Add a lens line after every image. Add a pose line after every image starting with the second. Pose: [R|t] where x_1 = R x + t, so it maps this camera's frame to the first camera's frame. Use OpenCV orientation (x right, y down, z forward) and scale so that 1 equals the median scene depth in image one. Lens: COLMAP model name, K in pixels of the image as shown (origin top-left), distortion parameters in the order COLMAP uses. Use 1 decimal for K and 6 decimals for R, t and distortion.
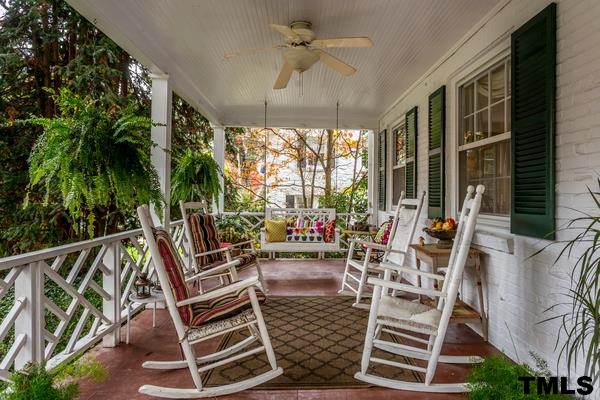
lens RADIAL K [[387.2, 0, 308.2], [0, 387.2, 189.1], [0, 0, 1]] dist [-0.000543, 0.002365]
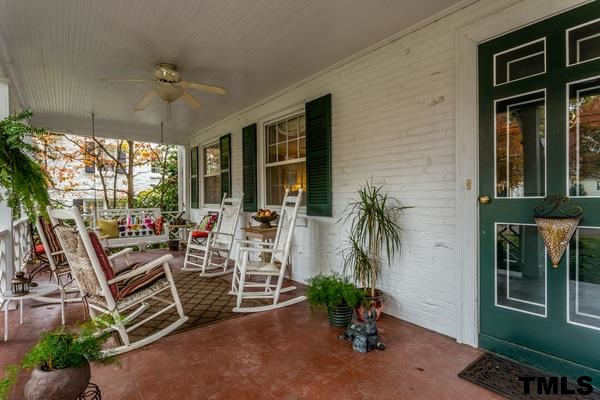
lens RADIAL K [[306.6, 0, 299.8], [0, 306.6, 199.3], [0, 0, 1]] dist [-0.001373, 0.000030]
pose [[0.812099, -0.020020, 0.583175, -0.245218], [0.007263, 0.999681, 0.024205, 0.004264], [-0.583474, -0.015422, 0.811986, -0.100176]]
